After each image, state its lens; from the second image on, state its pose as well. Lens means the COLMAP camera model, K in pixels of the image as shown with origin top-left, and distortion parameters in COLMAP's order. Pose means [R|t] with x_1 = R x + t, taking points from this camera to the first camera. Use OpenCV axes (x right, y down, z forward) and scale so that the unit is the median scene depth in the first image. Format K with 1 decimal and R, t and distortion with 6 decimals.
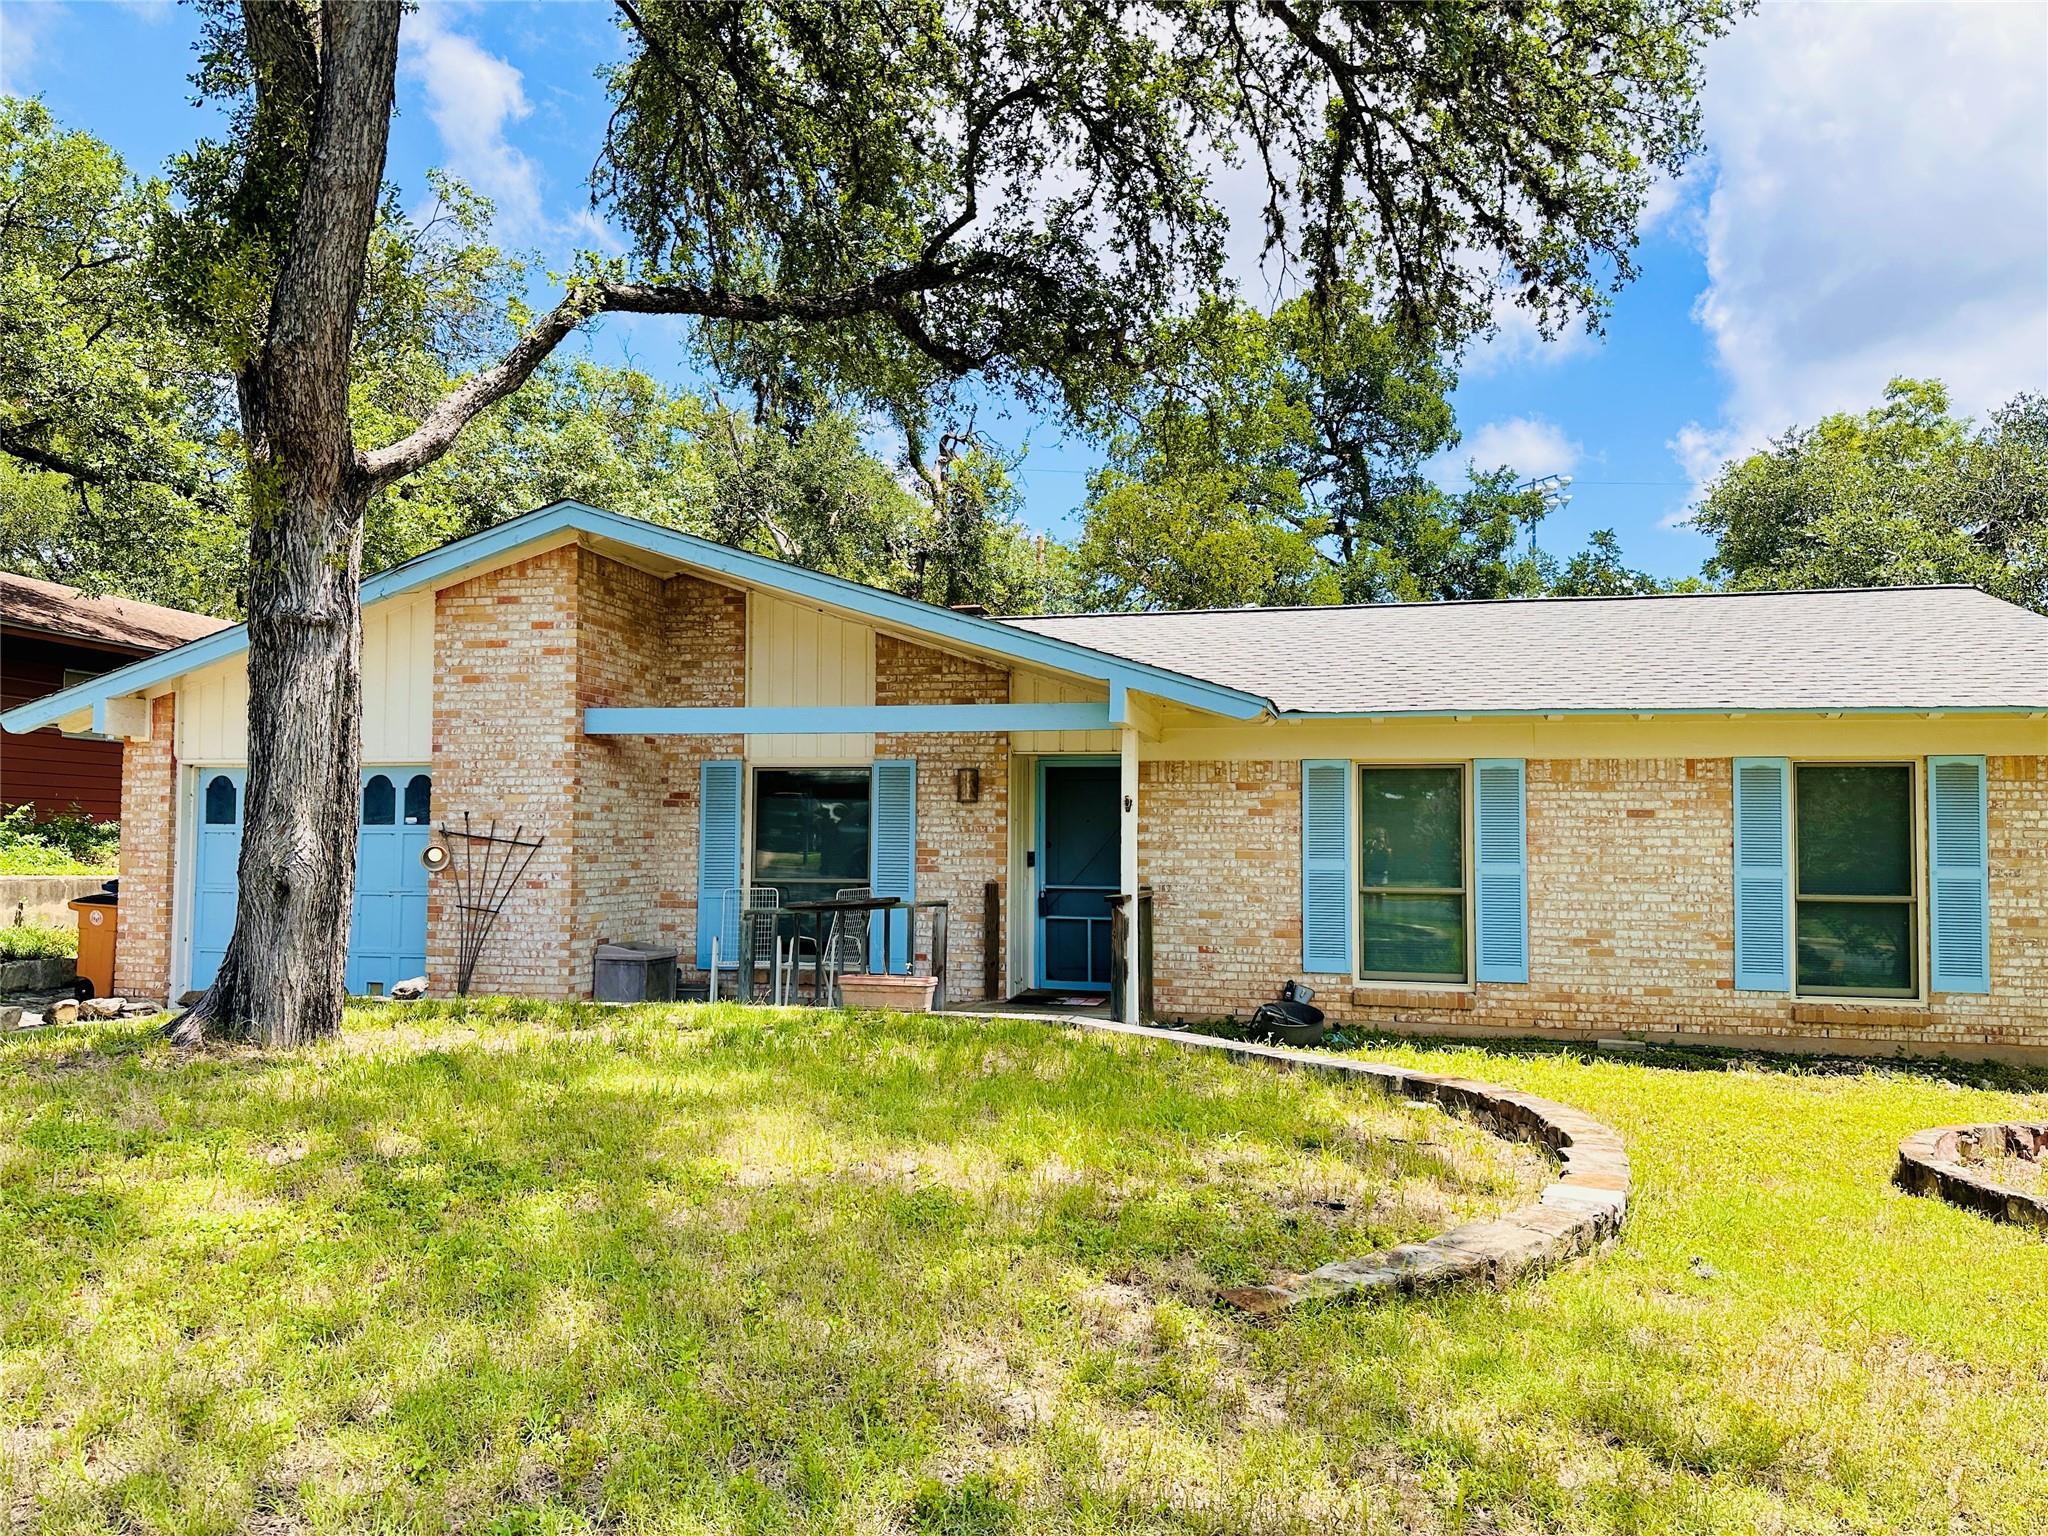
lens RADIAL K [[1443.1, 0, 1029.2], [0, 1443.1, 784.6], [0, 0, 1]] dist [0.038461, -0.031872]
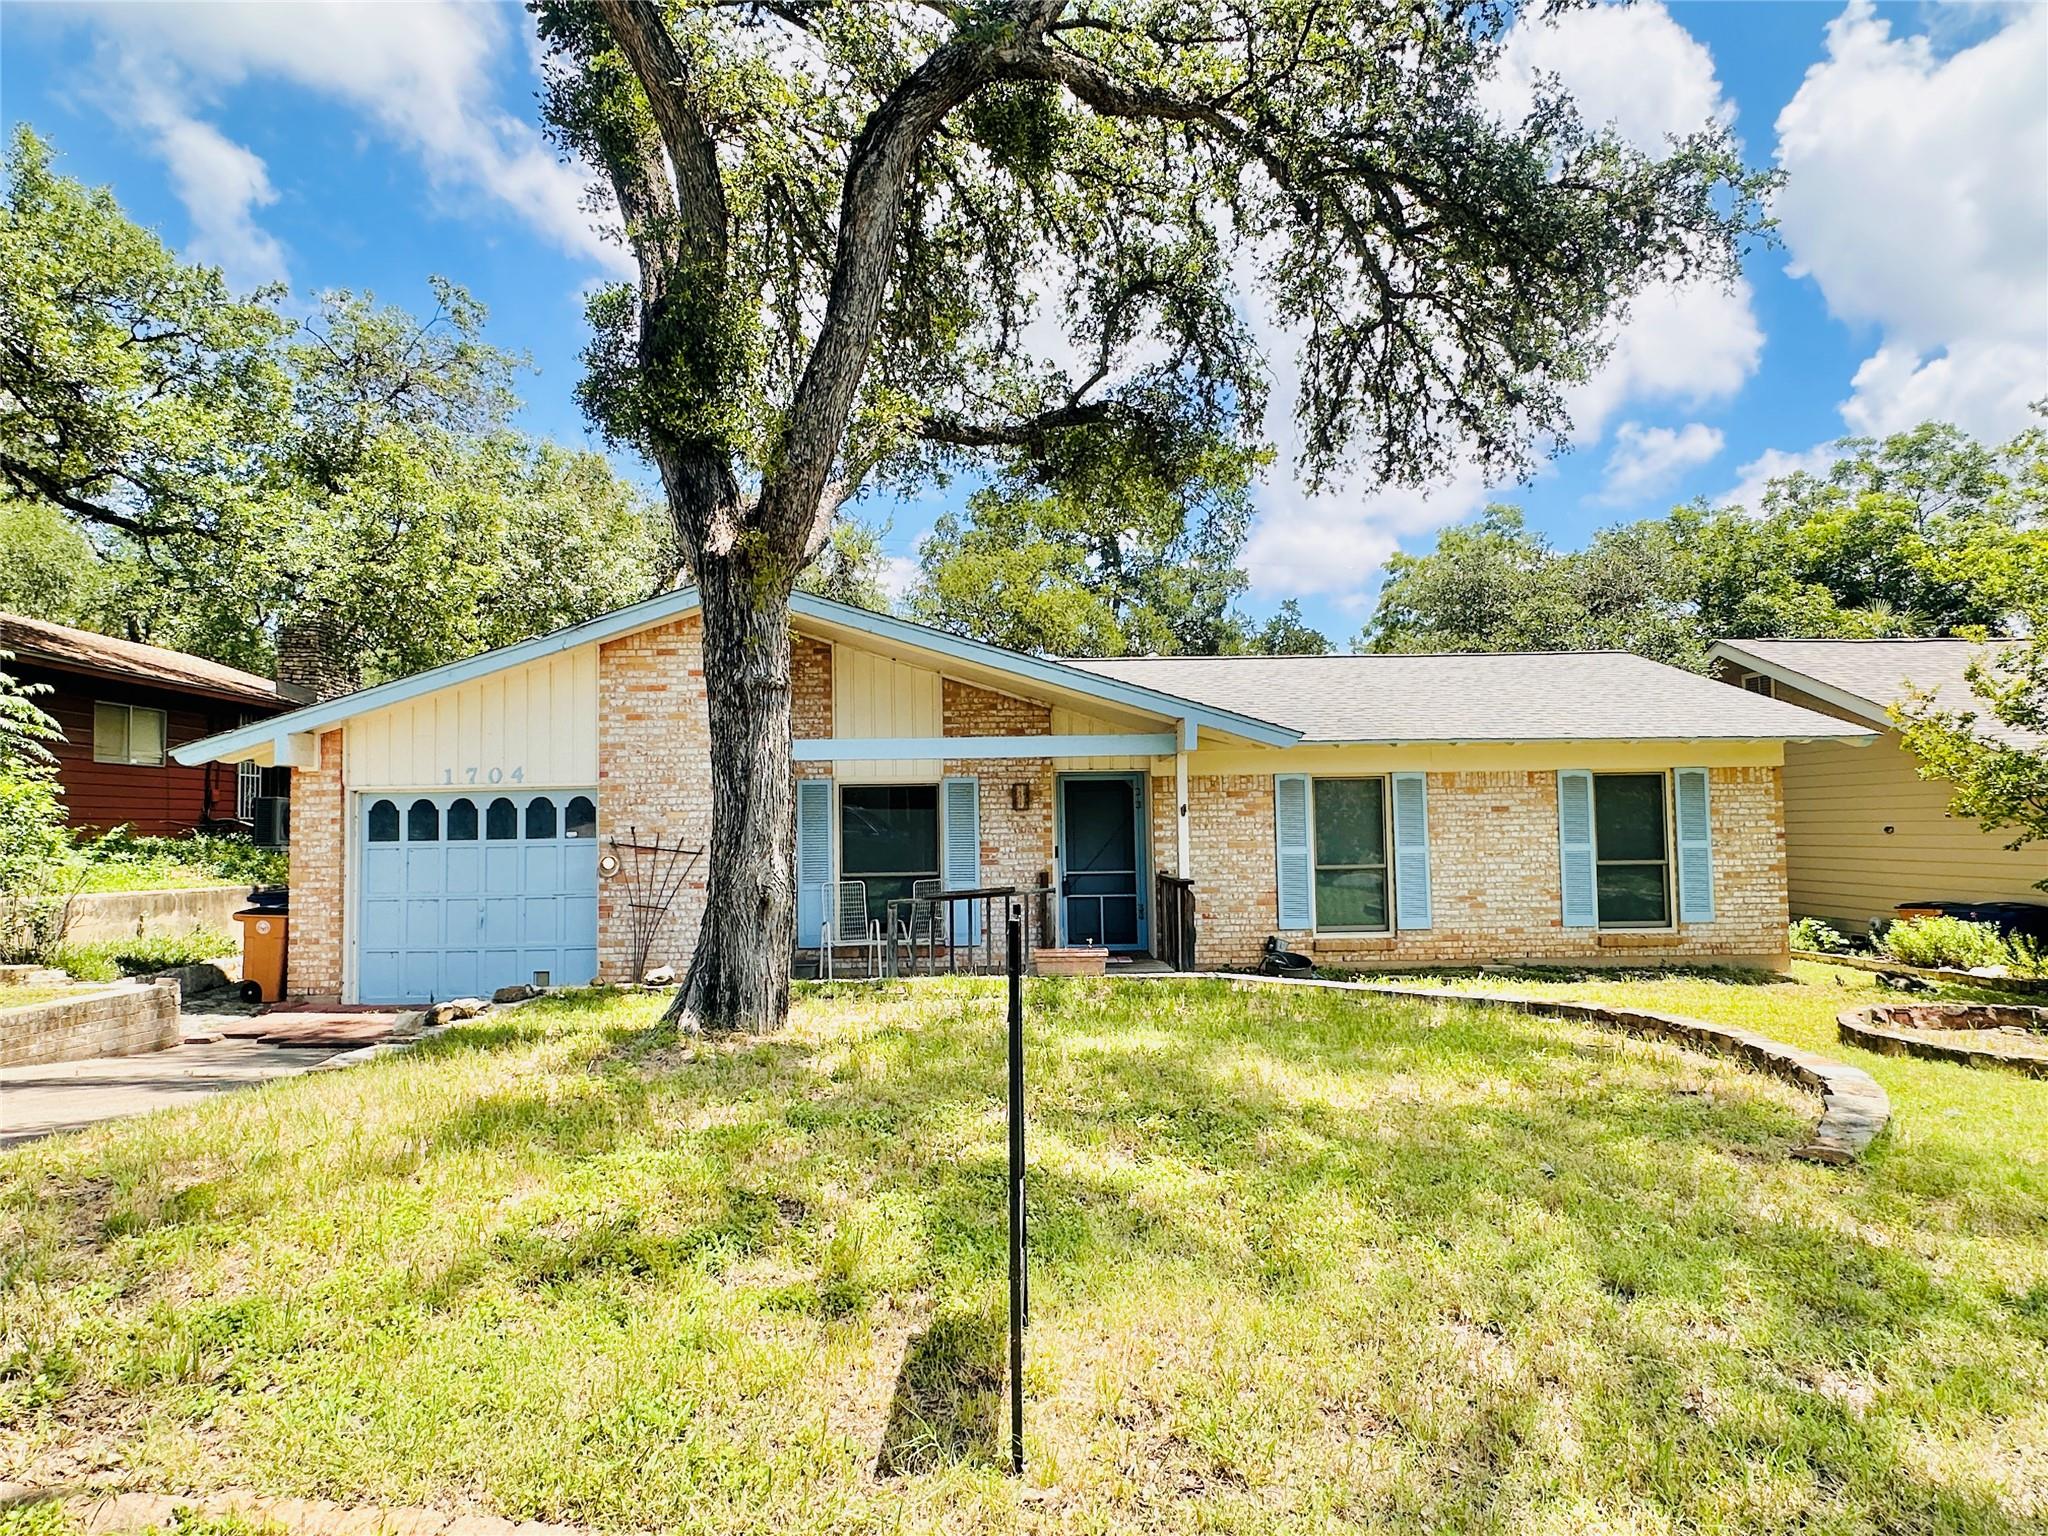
lens RADIAL K [[1127.5, 0, 1021.7], [0, 1127.5, 771.5], [0, 0, 1]] dist [-0.004996, 0.002372]
pose [[0.972073, -0.012892, 0.234325, -0.292634], [0.014497, 0.999882, -0.005128, -0.017702], [-0.234231, 0.008382, 0.972145, 0.012653]]
